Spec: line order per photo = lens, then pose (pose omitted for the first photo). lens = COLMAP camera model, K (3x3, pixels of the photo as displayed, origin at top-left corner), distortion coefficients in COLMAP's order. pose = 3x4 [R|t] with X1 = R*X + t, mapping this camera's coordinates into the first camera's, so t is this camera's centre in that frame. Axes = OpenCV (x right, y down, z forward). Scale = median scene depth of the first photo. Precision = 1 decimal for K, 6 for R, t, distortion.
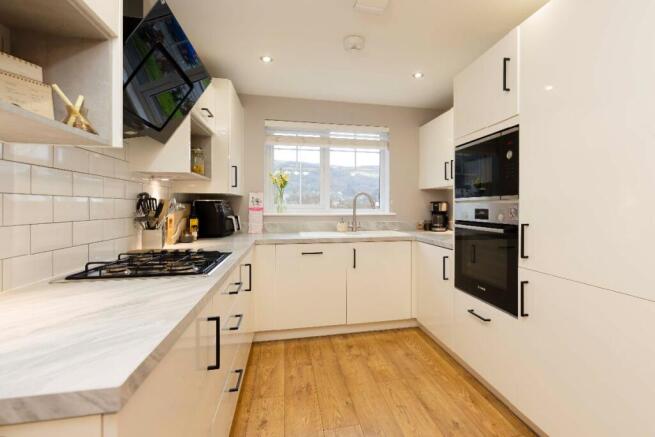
lens RADIAL K [[292.4, 0, 343.4], [0, 292.4, 207.4], [0, 0, 1]] dist [-0.000909, -0.000155]
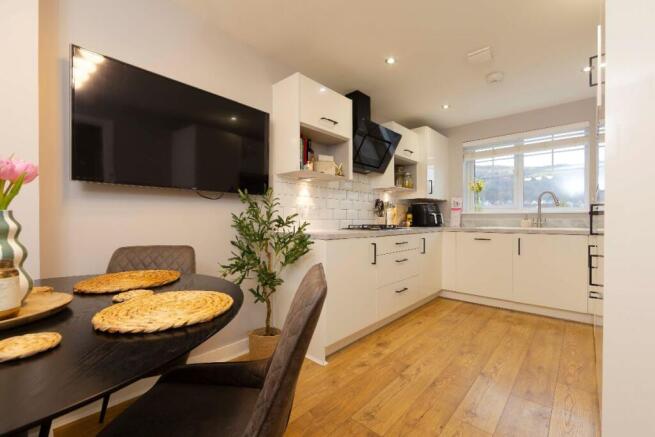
lens RADIAL K [[268.8, 0, 334.7], [0, 268.8, 220.8], [0, 0, 1]] dist [-0.000148, 0.000028]
pose [[0.578105, 0.012241, -0.815871, 0.478756], [-0.008411, 0.999924, 0.009043, 0.063325], [0.815919, 0.001635, 0.578163, -0.234715]]
